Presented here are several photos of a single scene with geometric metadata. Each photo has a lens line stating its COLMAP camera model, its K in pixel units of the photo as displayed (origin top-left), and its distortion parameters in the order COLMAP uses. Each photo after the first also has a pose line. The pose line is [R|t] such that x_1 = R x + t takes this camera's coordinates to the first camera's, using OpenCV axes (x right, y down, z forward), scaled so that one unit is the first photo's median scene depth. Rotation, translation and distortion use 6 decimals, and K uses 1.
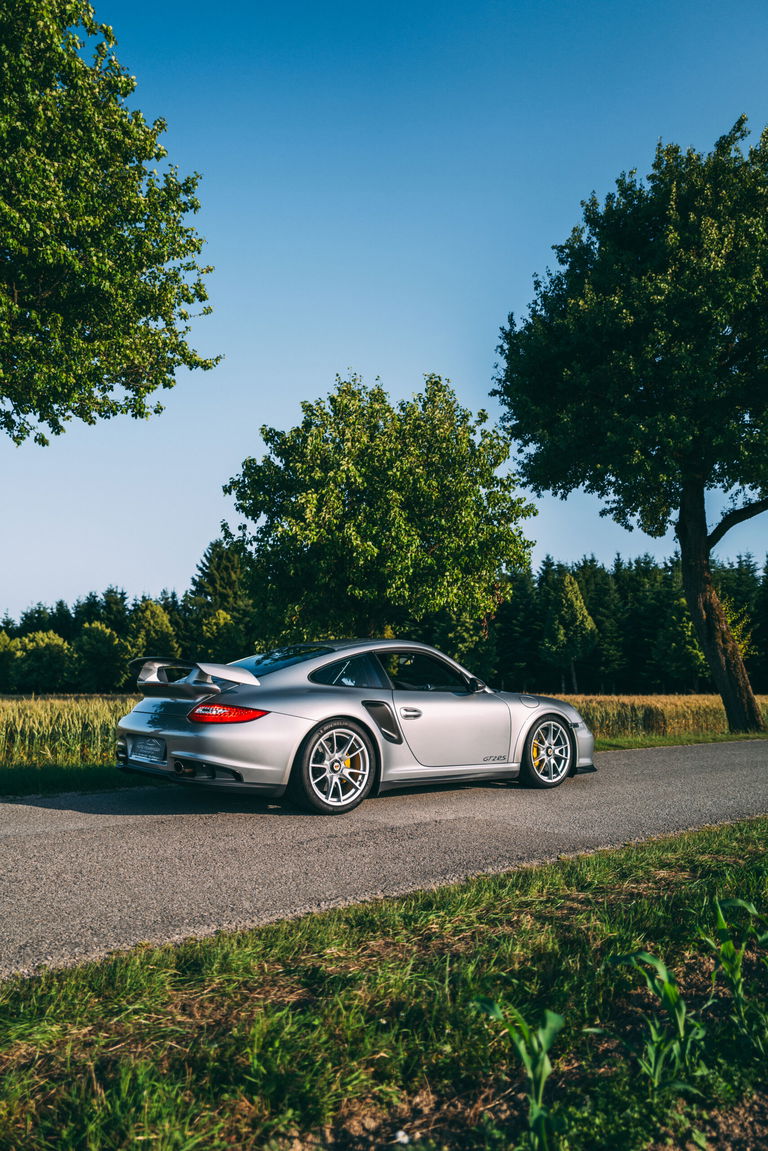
lens RADIAL K [[884.7, 0, 400.2], [0, 884.7, 574.4], [0, 0, 1]] dist [-0.033381, 0.060019]
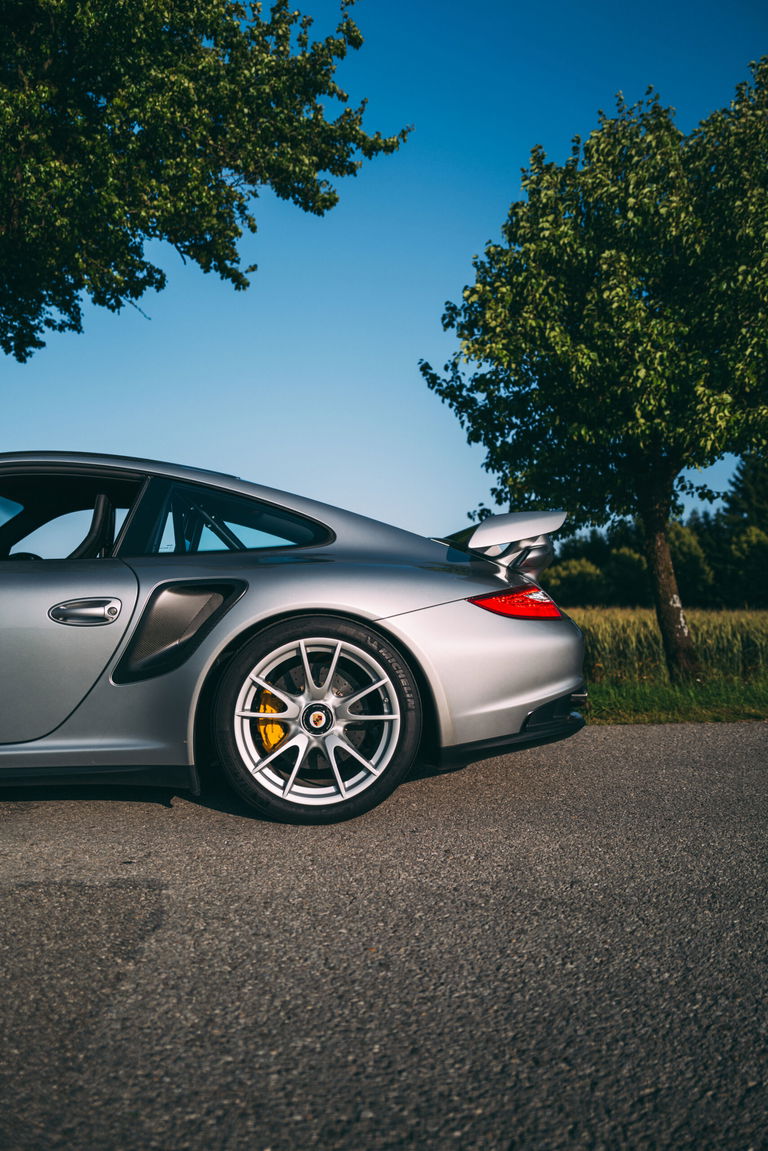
lens RADIAL K [[884.7, 0, 372.2], [0, 884.7, 577.7], [0, 0, 1]] dist [-0.033381, 0.060019]
pose [[0.798669, -0.030677, -0.600988, 0.033470], [0.081532, 0.995007, 0.057561, 0.012218], [0.596221, -0.094972, 0.797183, 0.069609]]
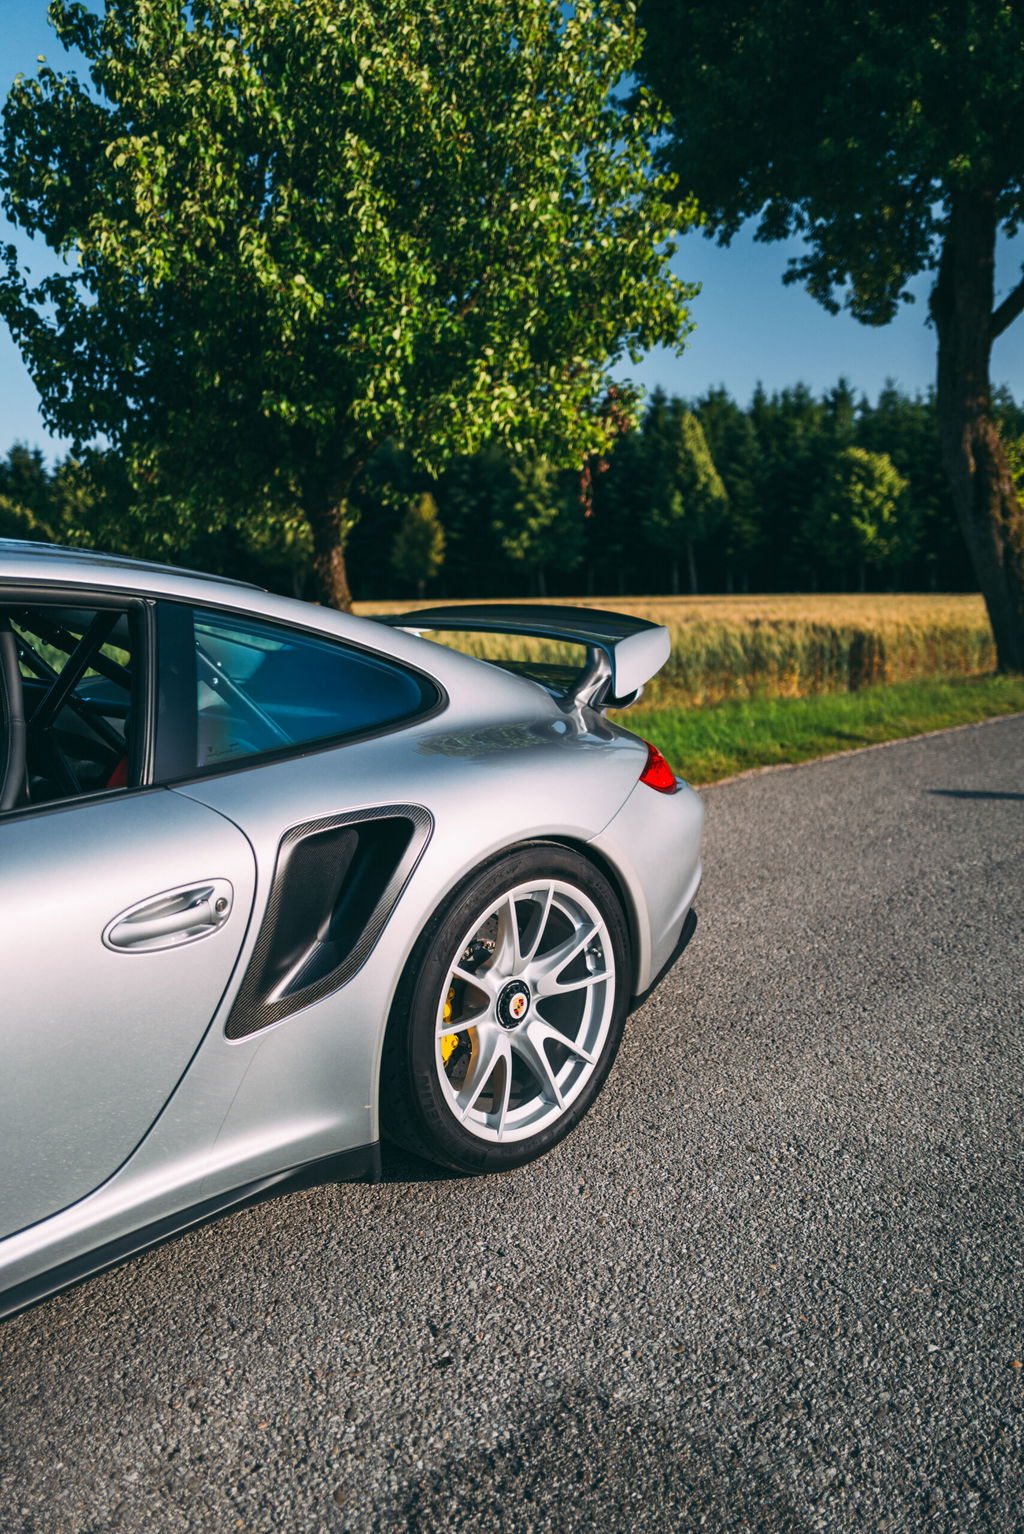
lens RADIAL K [[1179.2, 0, 522.3], [0, 1179.2, 769.2], [0, 0, 1]] dist [-0.033381, 0.060019]
pose [[0.998067, -0.026556, 0.056186, 0.004787], [0.009520, 0.958767, 0.284033, 0.004526], [-0.061412, -0.282949, 0.957167, 0.069294]]
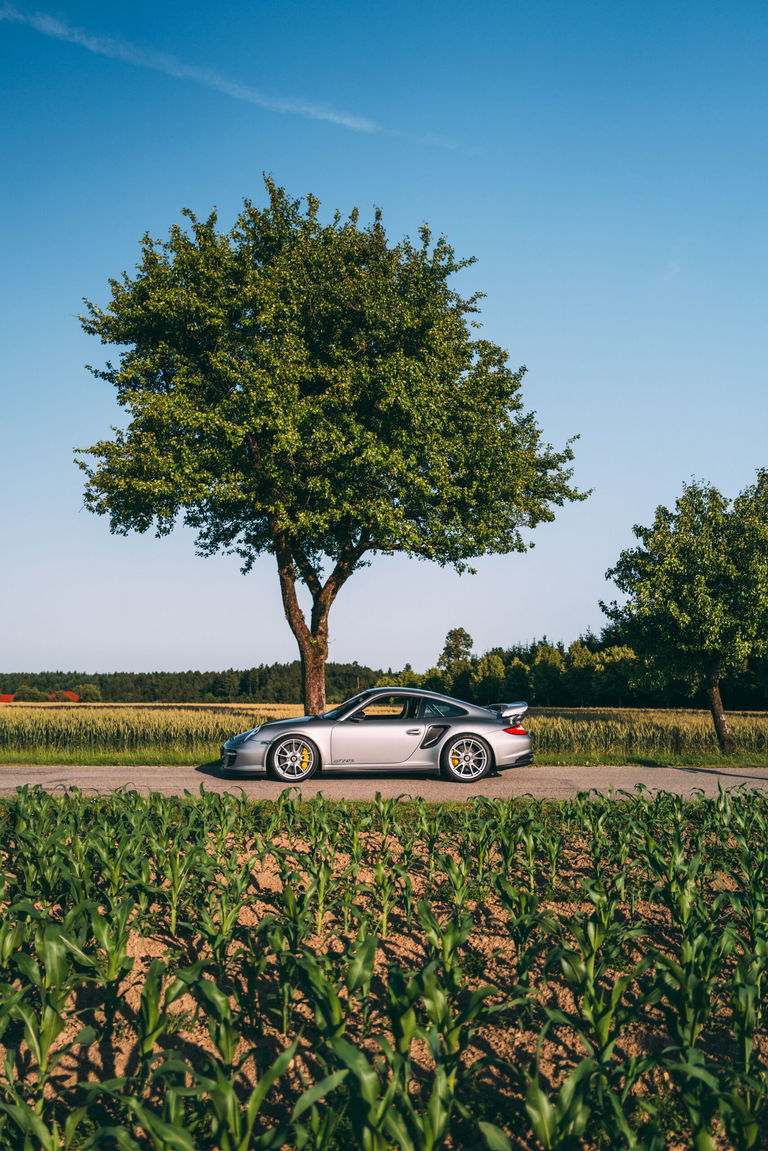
lens RADIAL K [[884.7, 0, 371.9], [0, 884.7, 569.8], [0, 0, 1]] dist [-0.033381, 0.060019]
pose [[0.777808, -0.078142, -0.623625, 0.077962], [0.069252, 0.996855, -0.038534, -0.014165], [0.624675, -0.013215, 0.780773, -0.073895]]
